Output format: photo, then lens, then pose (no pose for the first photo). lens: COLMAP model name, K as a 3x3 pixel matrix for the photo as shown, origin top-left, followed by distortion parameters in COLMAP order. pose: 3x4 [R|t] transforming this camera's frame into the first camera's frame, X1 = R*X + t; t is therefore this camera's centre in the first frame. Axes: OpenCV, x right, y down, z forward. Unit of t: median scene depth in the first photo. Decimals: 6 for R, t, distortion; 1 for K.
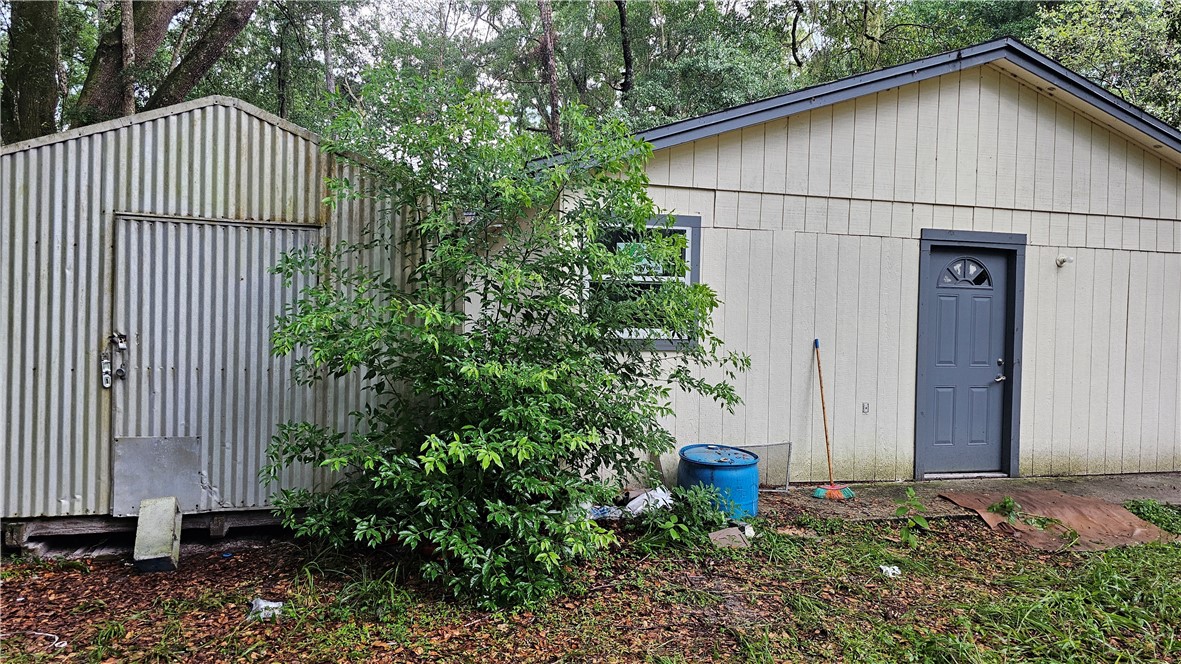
lens RADIAL K [[772.8, 0, 595.3], [0, 772.8, 336.4], [0, 0, 1]] dist [0.077704, -0.072445]
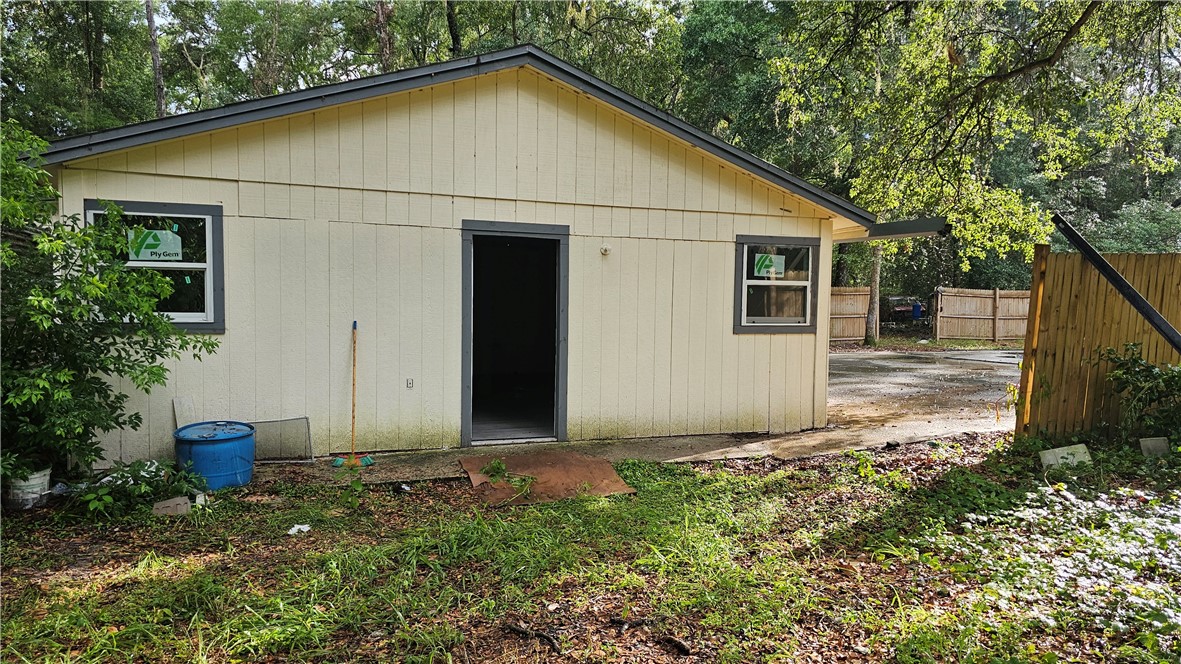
lens RADIAL K [[772.8, 0, 595.3], [0, 772.8, 336.4], [0, 0, 1]] dist [0.077704, -0.072445]
pose [[0.995819, -0.008290, 0.090975, 0.508344], [0.005267, 0.999428, 0.033418, -0.009173], [-0.091200, -0.032799, 0.995292, -0.107815]]
